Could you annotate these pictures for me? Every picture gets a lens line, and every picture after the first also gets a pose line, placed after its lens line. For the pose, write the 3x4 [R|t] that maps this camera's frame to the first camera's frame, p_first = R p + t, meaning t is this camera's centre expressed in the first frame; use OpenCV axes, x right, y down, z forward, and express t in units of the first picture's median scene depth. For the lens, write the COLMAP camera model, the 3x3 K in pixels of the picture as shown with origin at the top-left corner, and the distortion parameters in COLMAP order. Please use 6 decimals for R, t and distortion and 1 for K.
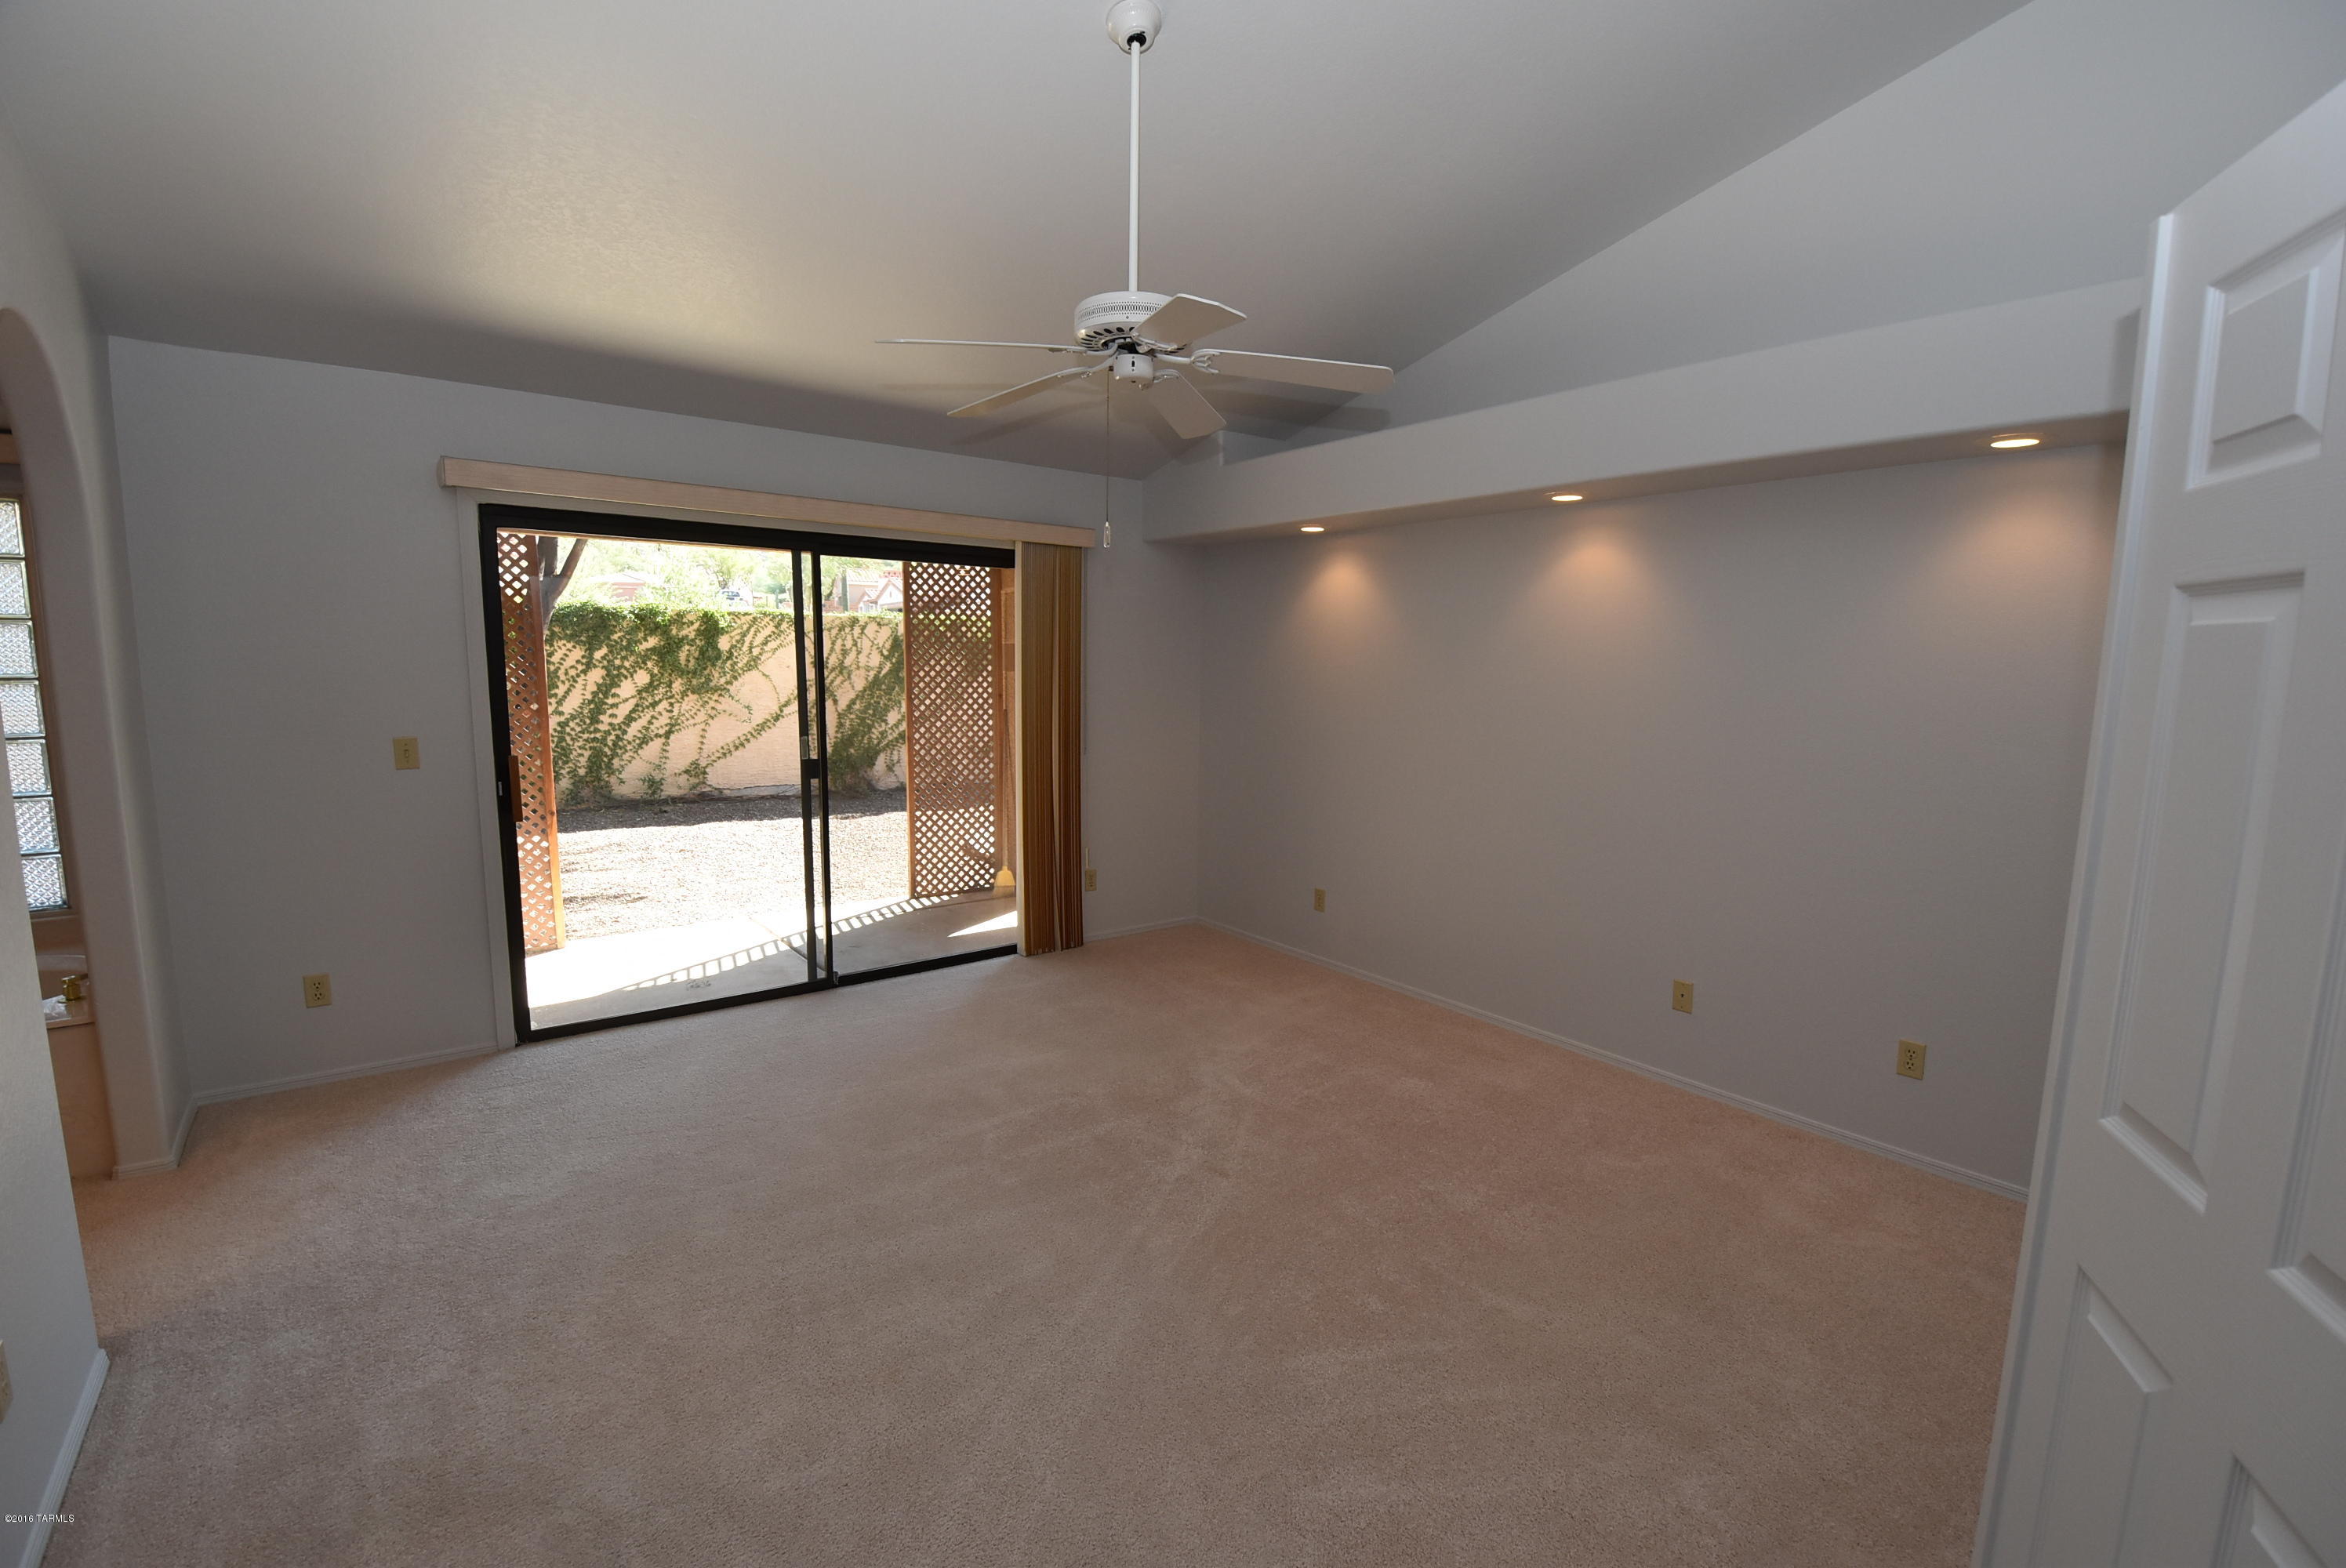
lens RADIAL K [[1027.2, 0, 1180.0], [0, 1027.2, 791.8], [0, 0, 1]] dist [0.029610, -0.032049]
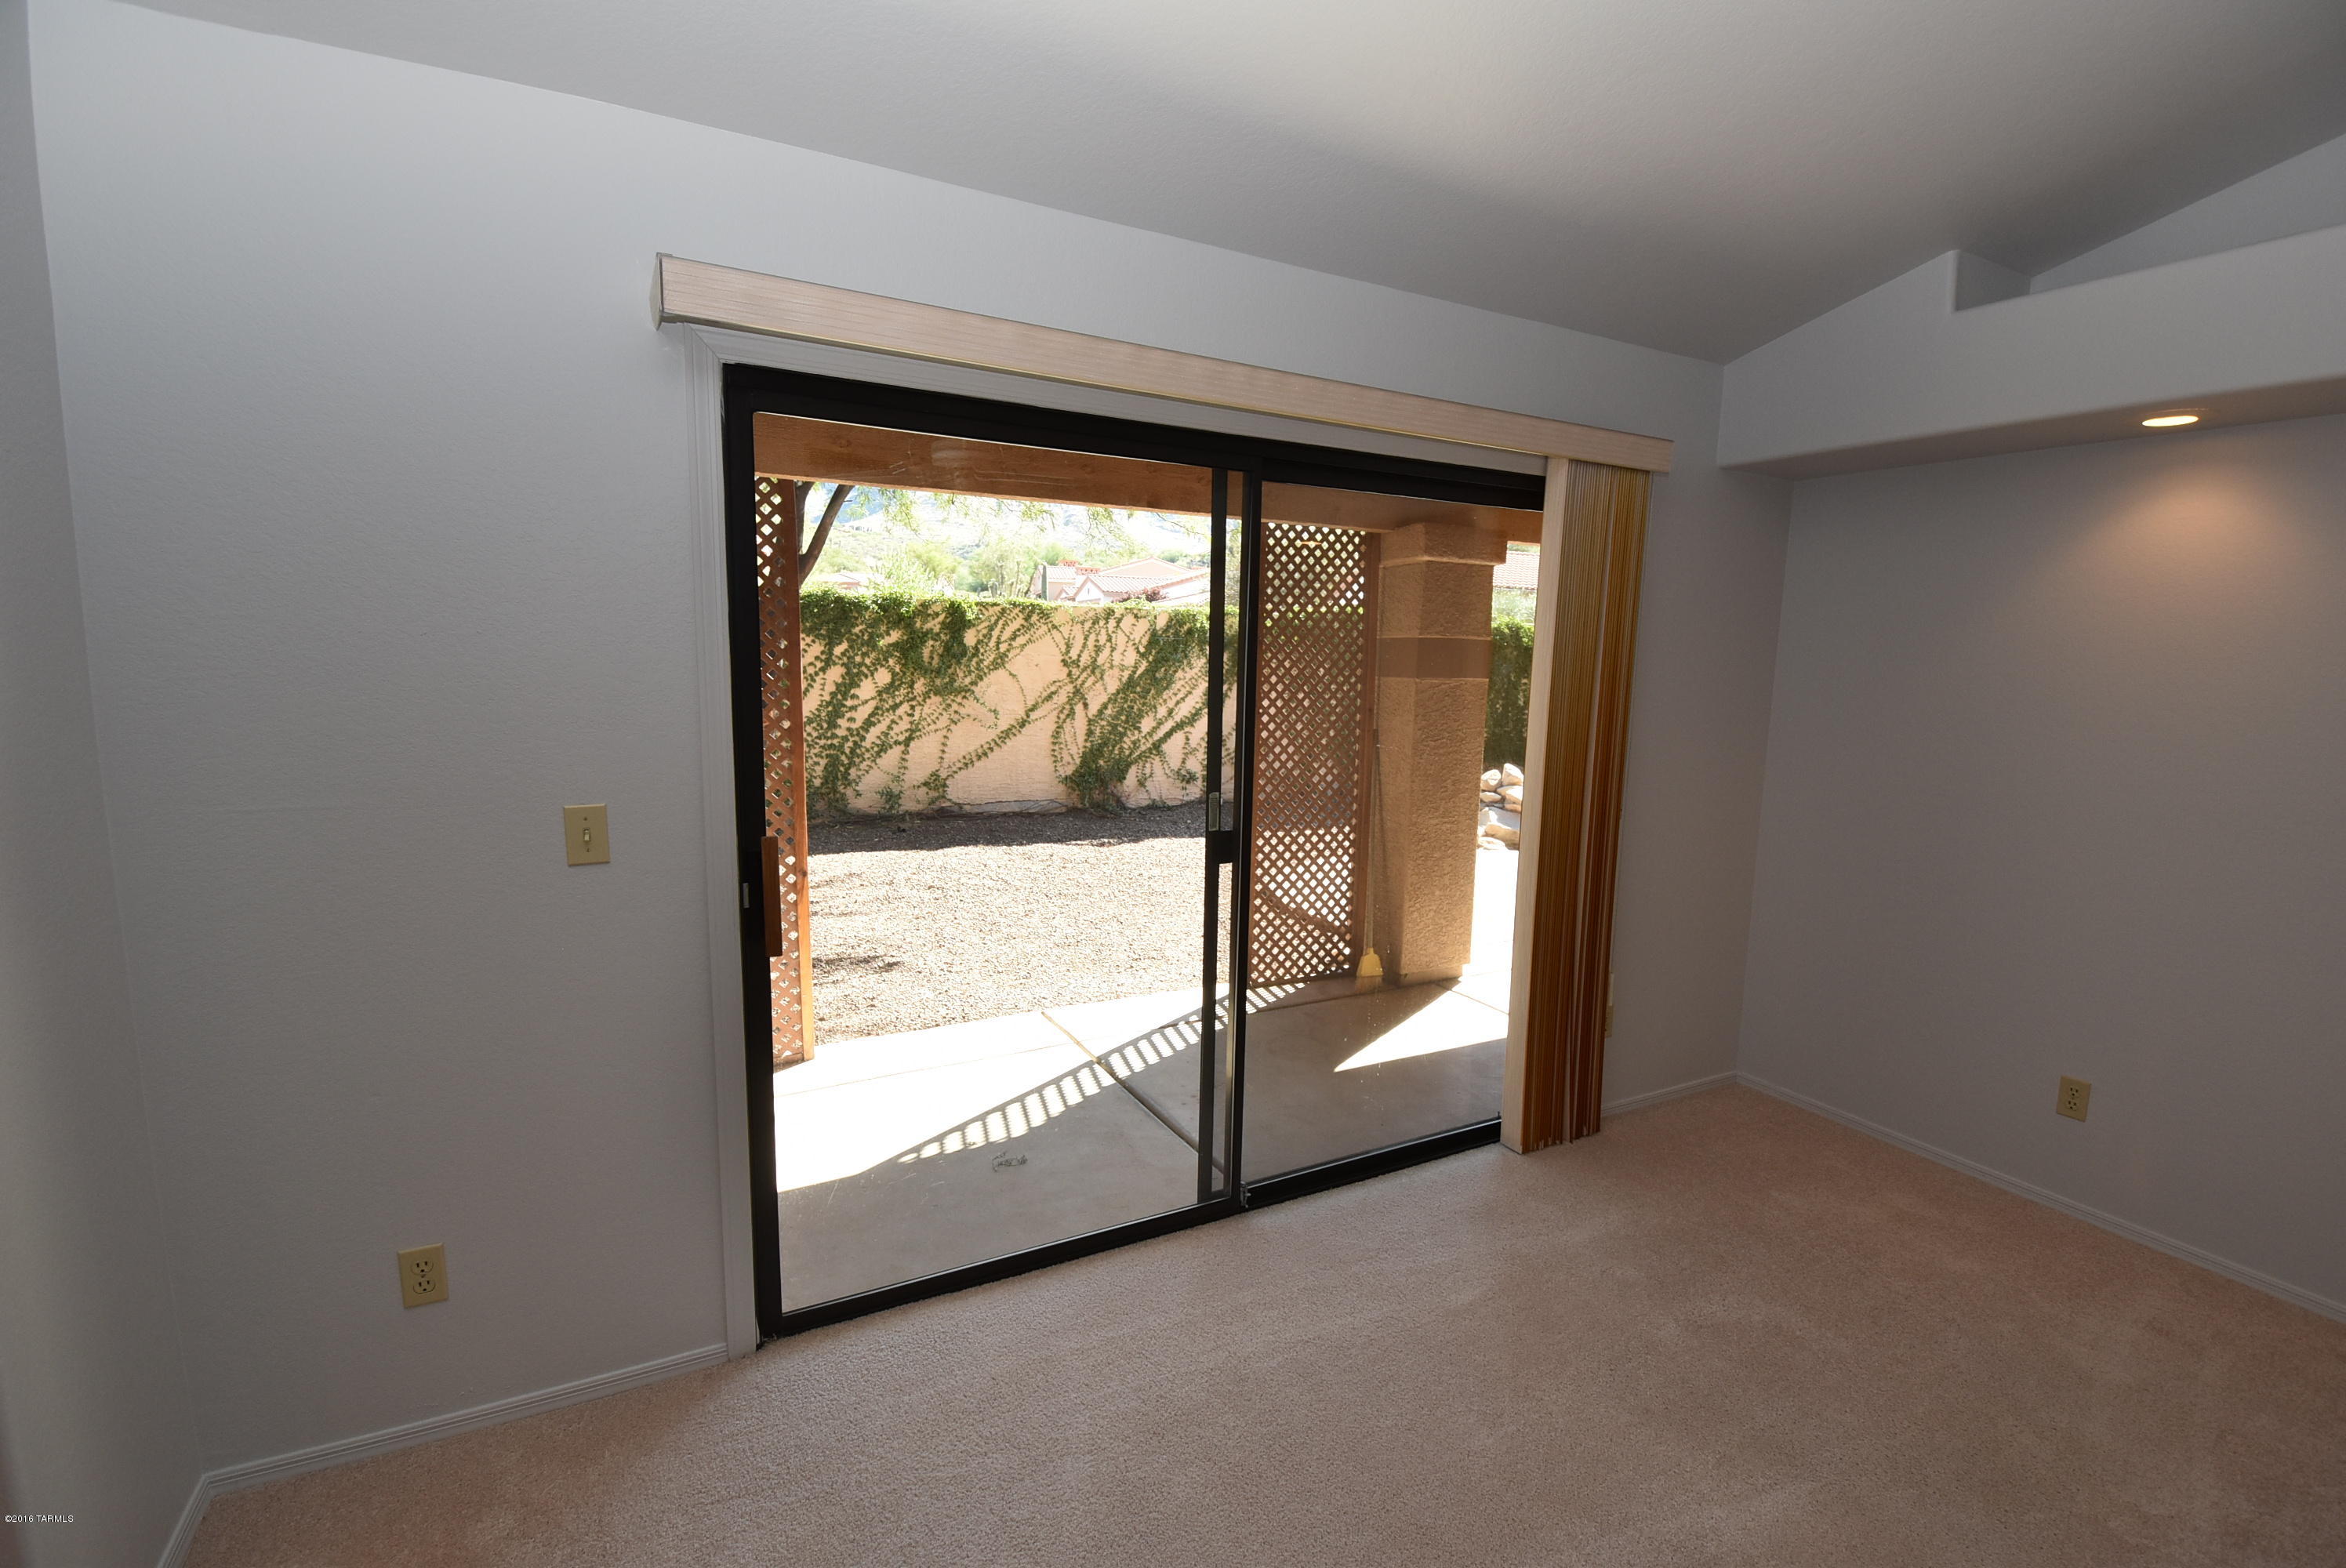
lens RADIAL K [[1027.2, 0, 1180.0], [0, 1027.2, 791.8], [0, 0, 1]] dist [0.029610, -0.032049]
pose [[0.985385, 0.028730, -0.167904, -0.122191], [-0.028312, 0.999587, 0.004886, -0.024150], [0.167975, -0.000061, 0.985791, 0.179418]]
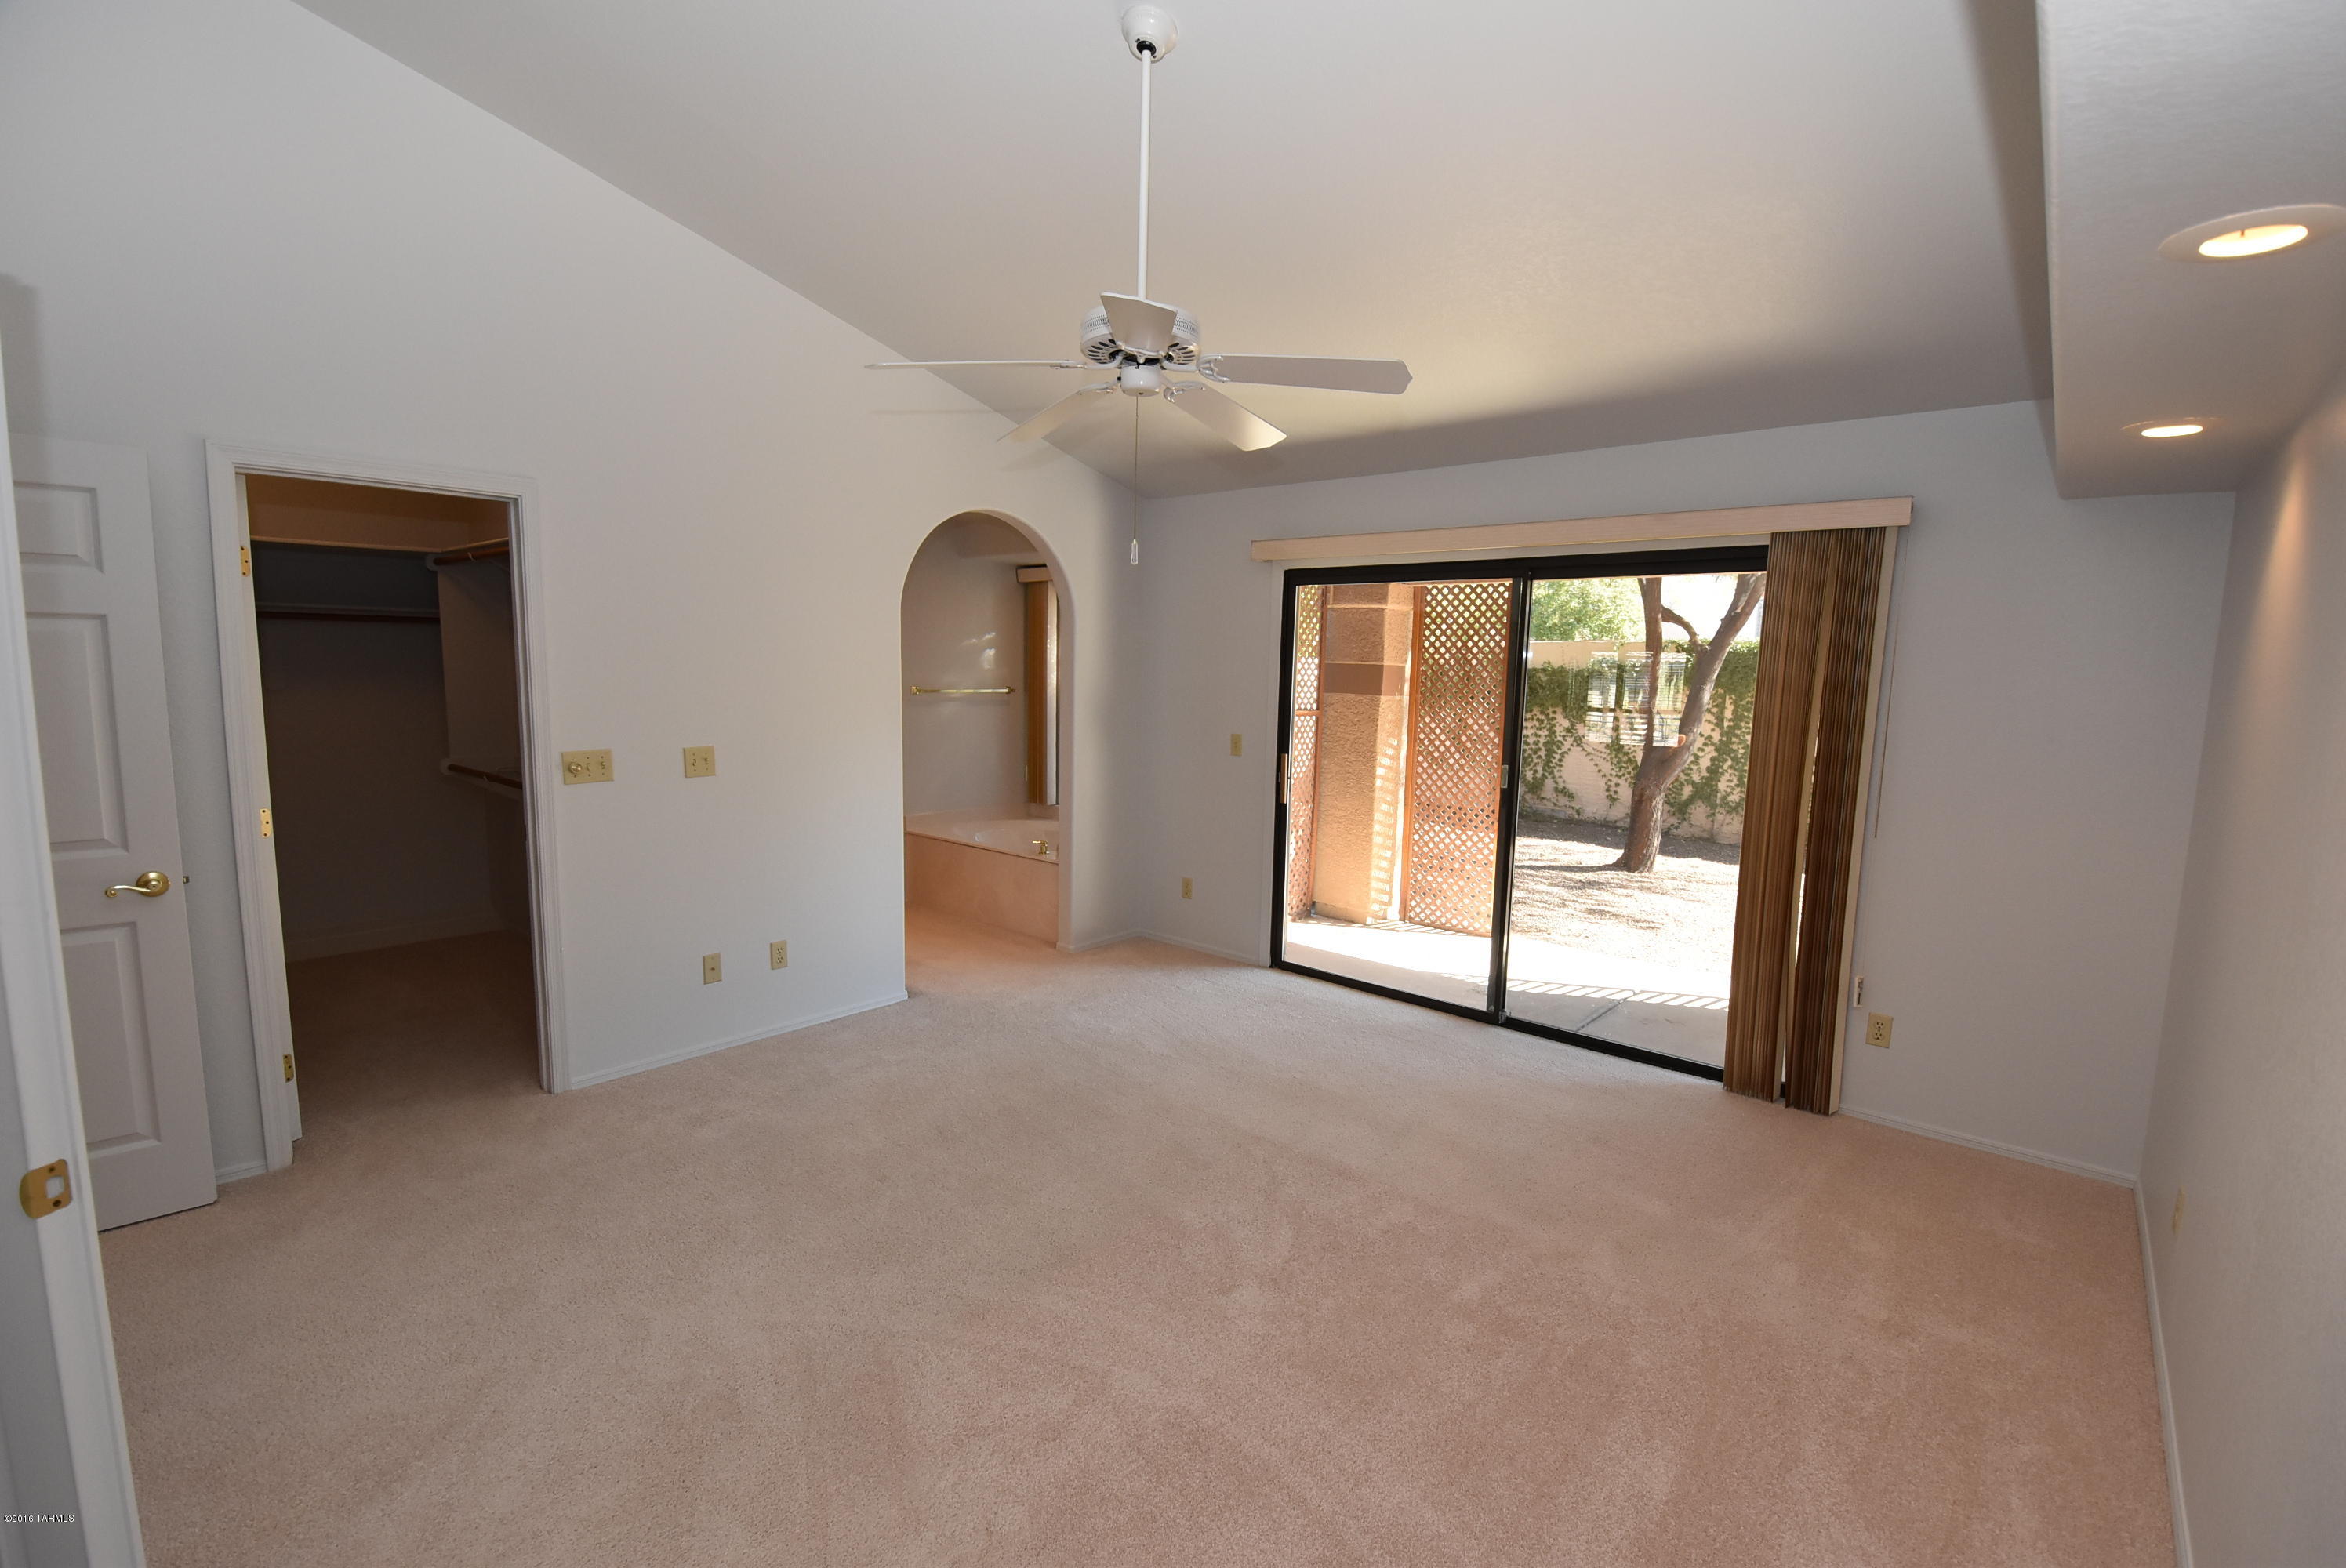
lens RADIAL K [[1027.2, 0, 1180.0], [0, 1027.2, 791.8], [0, 0, 1]] dist [0.029610, -0.032049]
pose [[0.196246, 0.107019, -0.974697, 0.231342], [-0.145583, 0.986189, 0.078969, -0.025852], [0.969687, 0.126402, 0.209115, 0.212686]]
